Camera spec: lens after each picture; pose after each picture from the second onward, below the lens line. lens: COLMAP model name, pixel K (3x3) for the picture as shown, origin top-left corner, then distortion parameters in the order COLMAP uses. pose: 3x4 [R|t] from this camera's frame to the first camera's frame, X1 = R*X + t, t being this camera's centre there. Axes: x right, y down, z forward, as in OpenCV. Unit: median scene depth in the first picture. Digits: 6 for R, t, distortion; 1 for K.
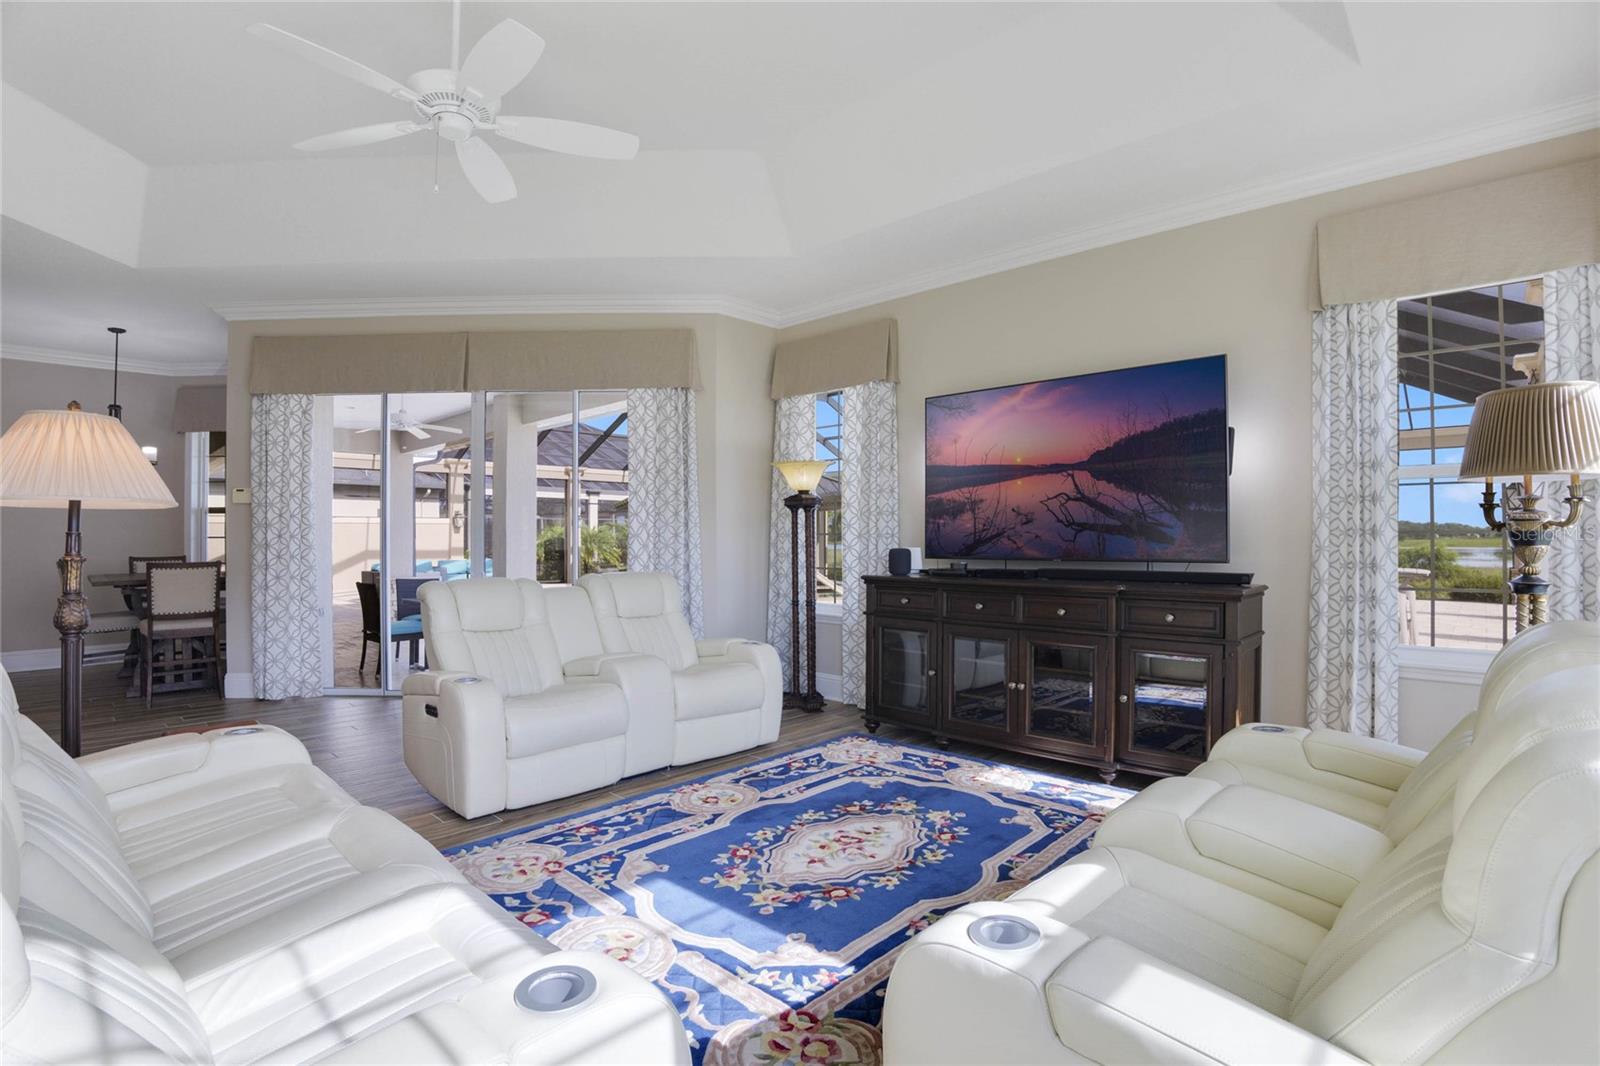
lens RADIAL K [[768.8, 0, 802.0], [0, 768.8, 546.6], [0, 0, 1]] dist [-0.078433, 0.021199]
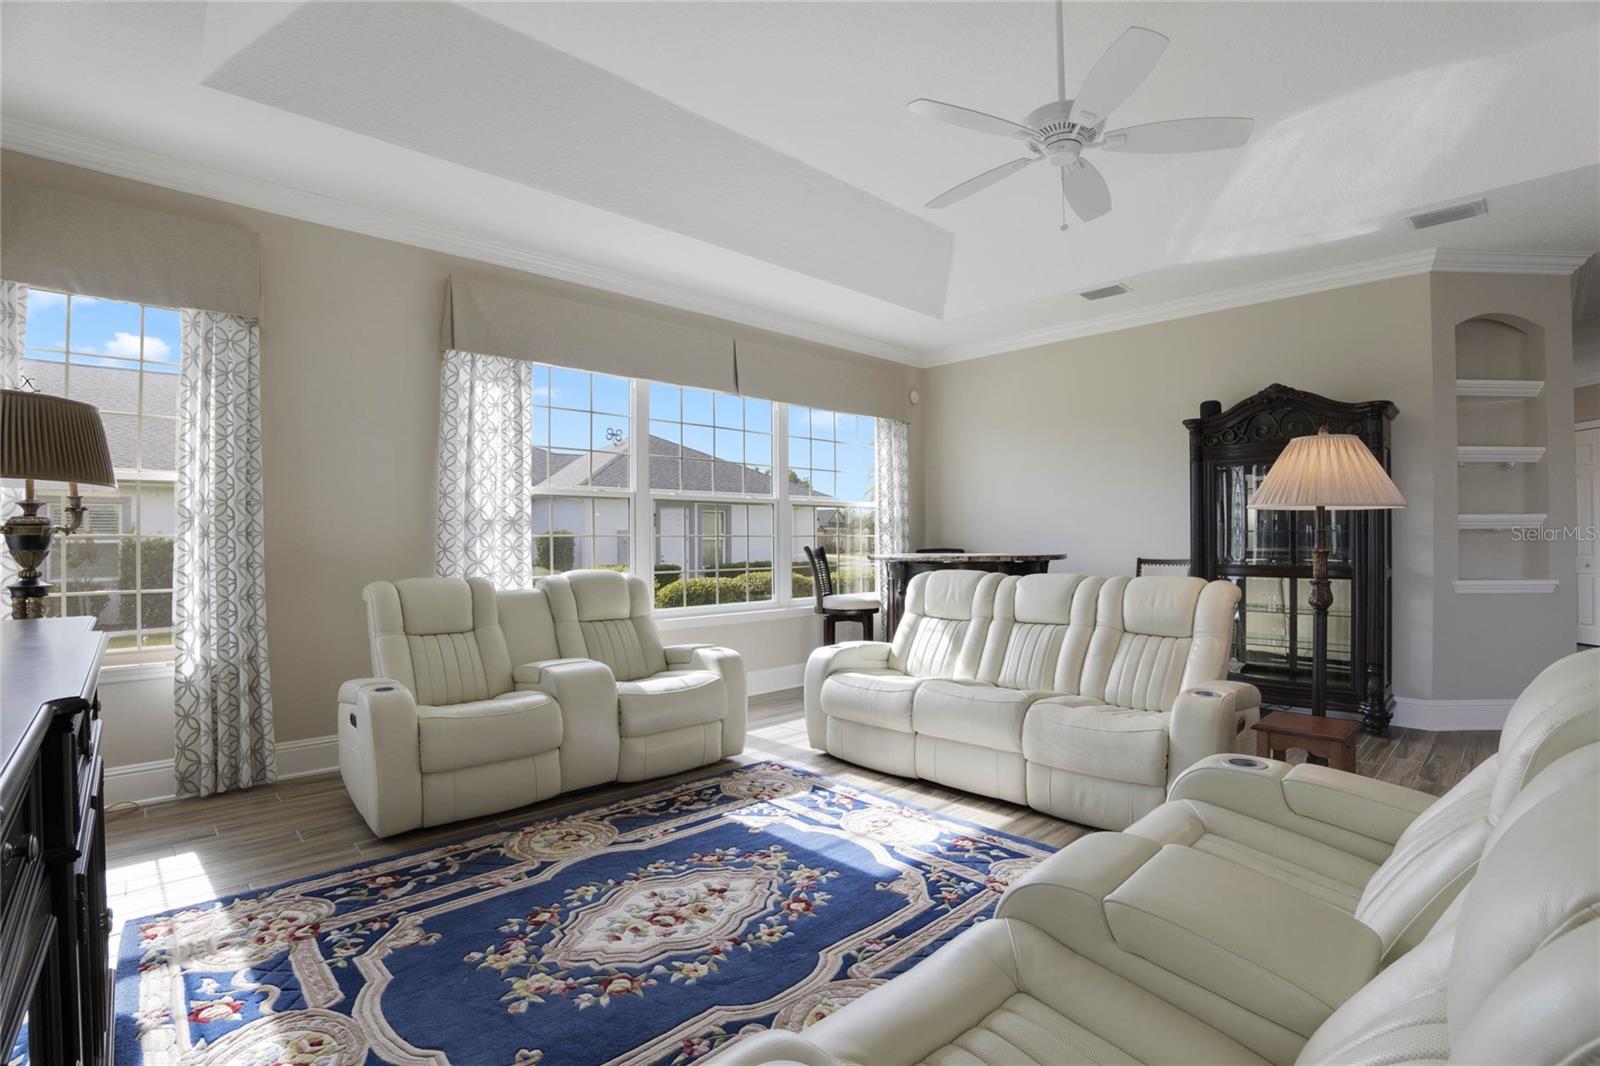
lens RADIAL K [[728.5, 0, 800.0], [0, 728.5, 533.0], [0, 0, 1]] dist [-0.074413, 0.022879]
pose [[-0.998540, 0.008292, 0.053382, -0.125514], [0.008661, 0.999940, 0.006675, -0.021203], [-0.053323, 0.007128, -0.998552, 1.786573]]
